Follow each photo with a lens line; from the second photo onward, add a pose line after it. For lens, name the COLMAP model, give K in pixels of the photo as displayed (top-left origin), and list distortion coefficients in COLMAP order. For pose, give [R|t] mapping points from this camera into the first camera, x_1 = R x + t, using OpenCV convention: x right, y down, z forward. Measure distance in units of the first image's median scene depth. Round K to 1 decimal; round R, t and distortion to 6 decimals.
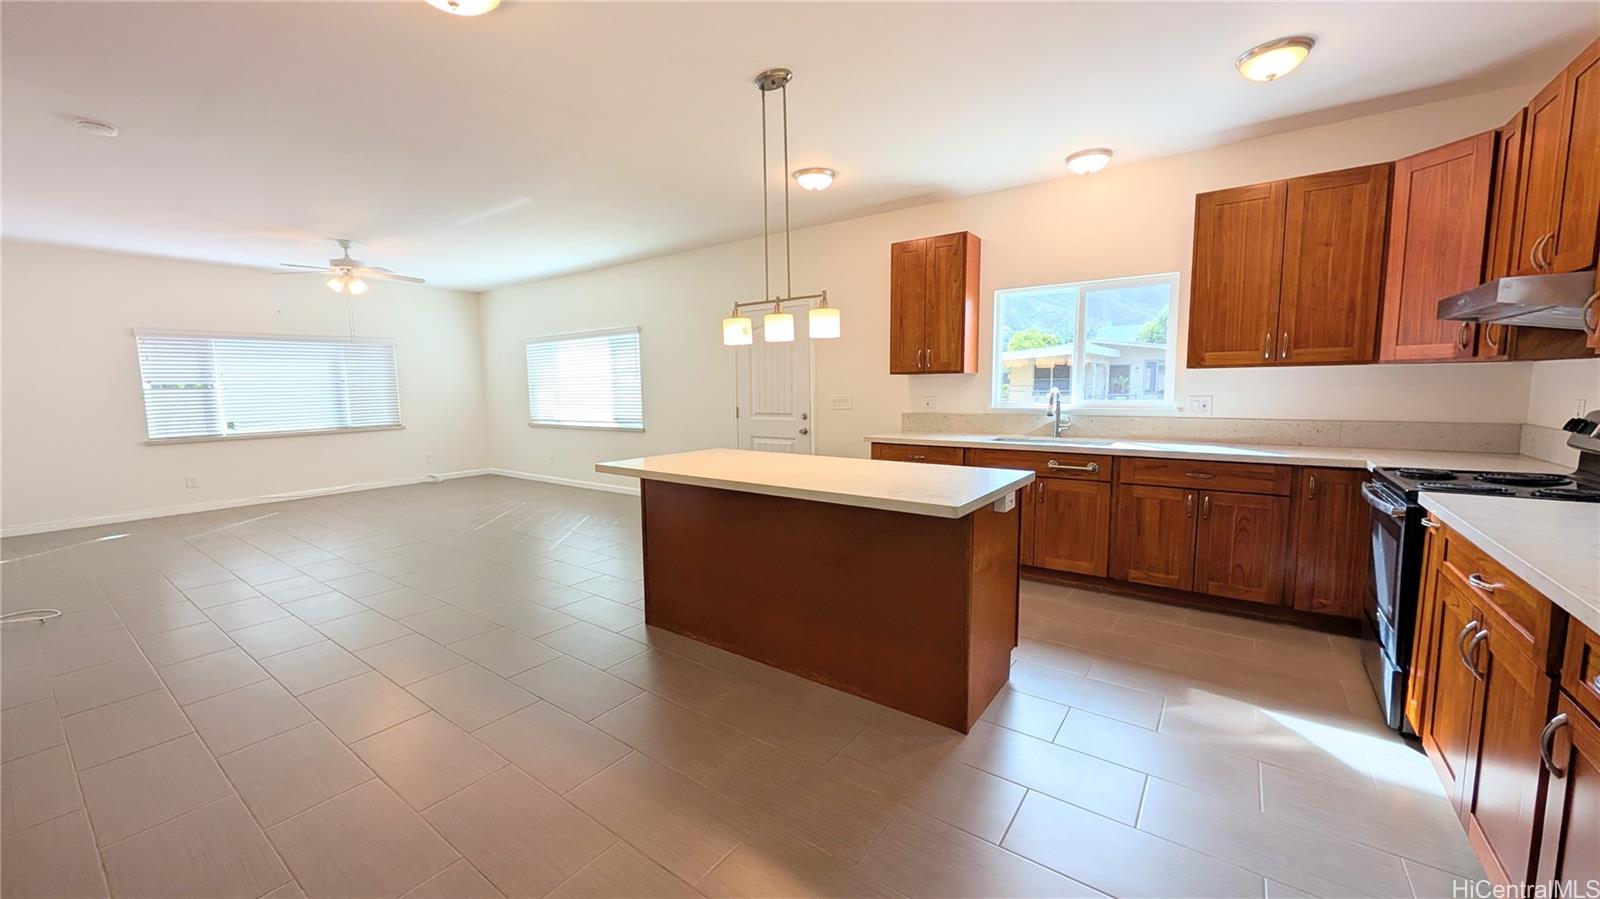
lens RADIAL K [[600.3, 0, 795.6], [0, 600.3, 450.3], [0, 0, 1]] dist [0.003122, 0.000215]
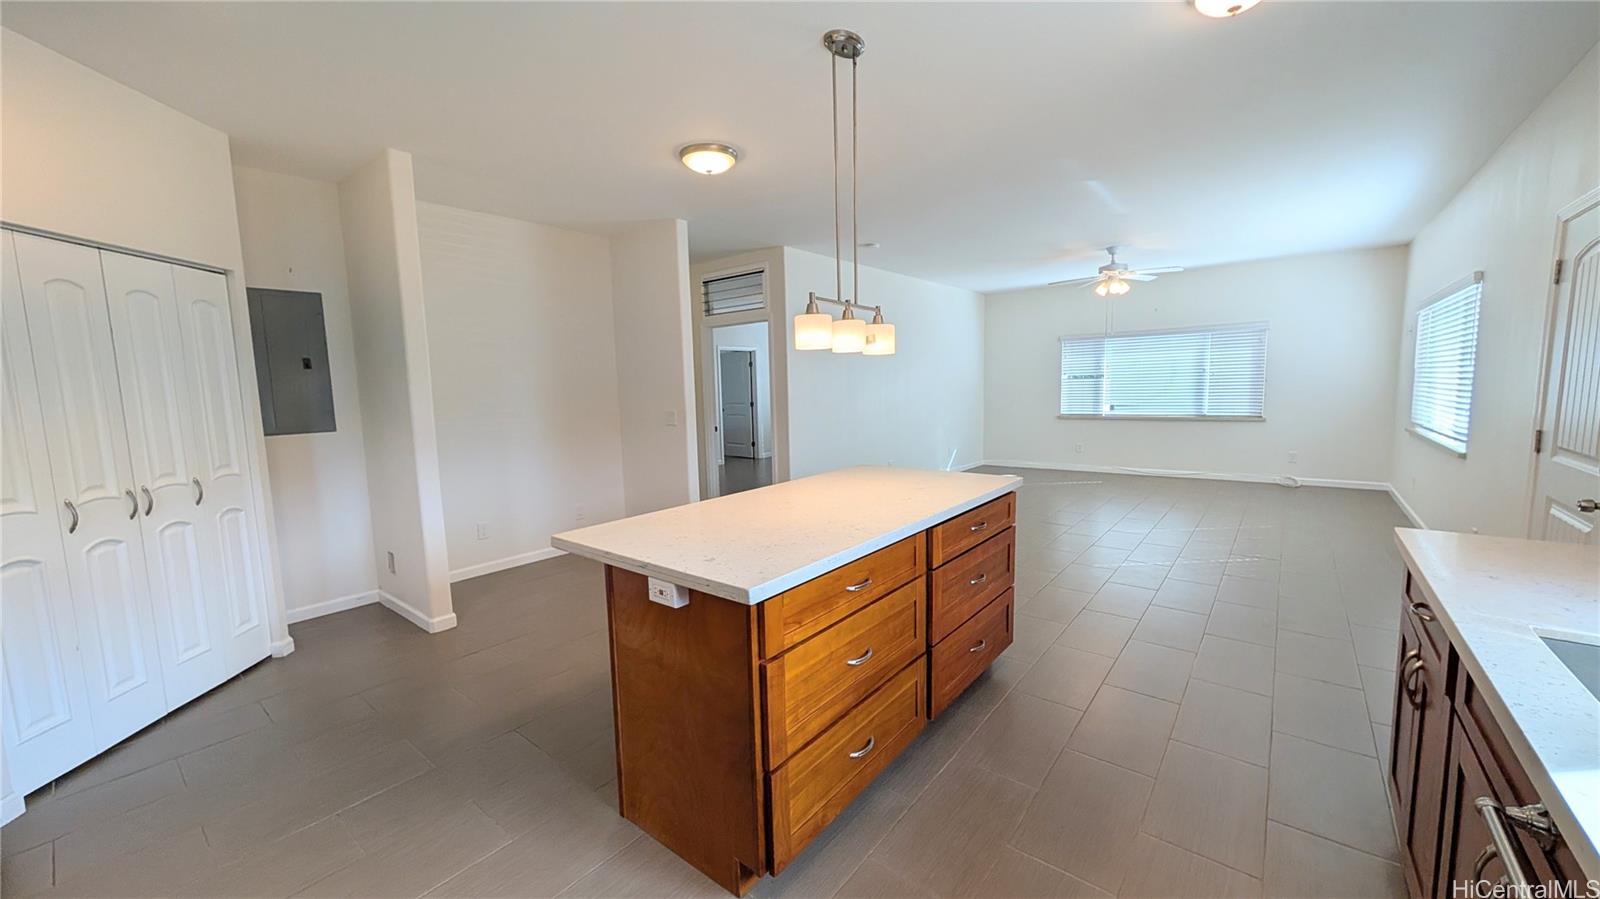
lens RADIAL K [[600.3, 0, 792.4], [0, 600.3, 447.3], [0, 0, 1]] dist [0.003122, 0.000215]
pose [[-0.053305, 0.121600, -0.991147, 0.359868], [-0.085633, 0.988345, 0.125862, -0.063129], [0.994900, 0.091584, -0.042271, 0.421724]]
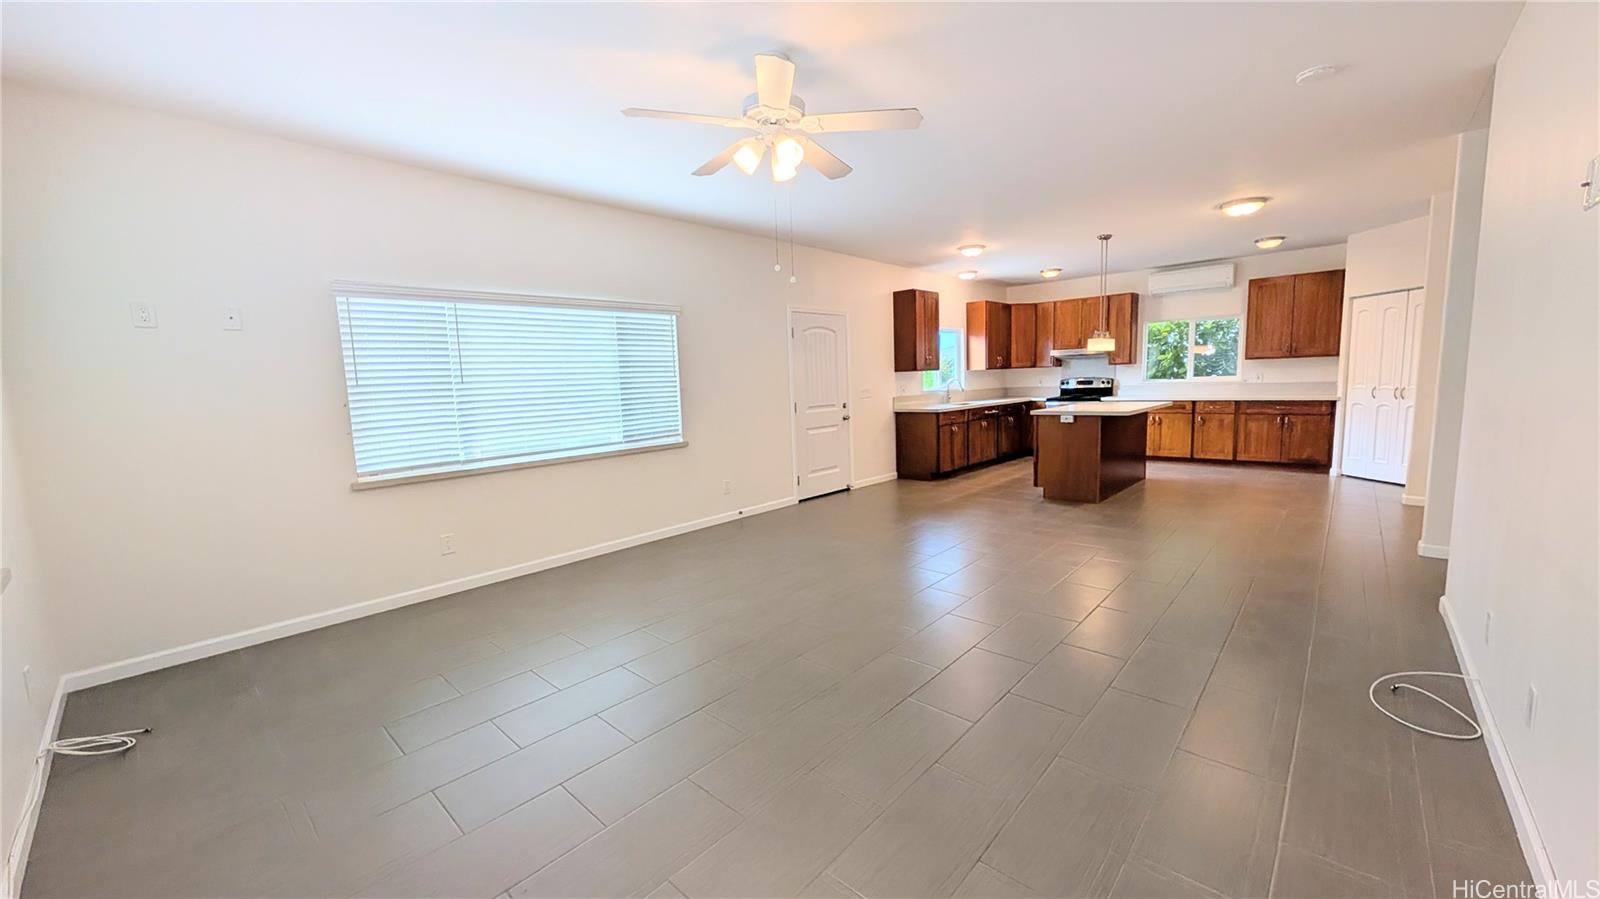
lens RADIAL K [[600.3, 0, 799.7], [0, 600.3, 448.2], [0, 0, 1]] dist [0.003122, 0.000215]
pose [[0.115949, -0.107684, 0.987401, -1.046883], [0.143043, 0.985553, 0.090685, -0.081379], [-0.982901, 0.130726, 0.129677, 0.806245]]
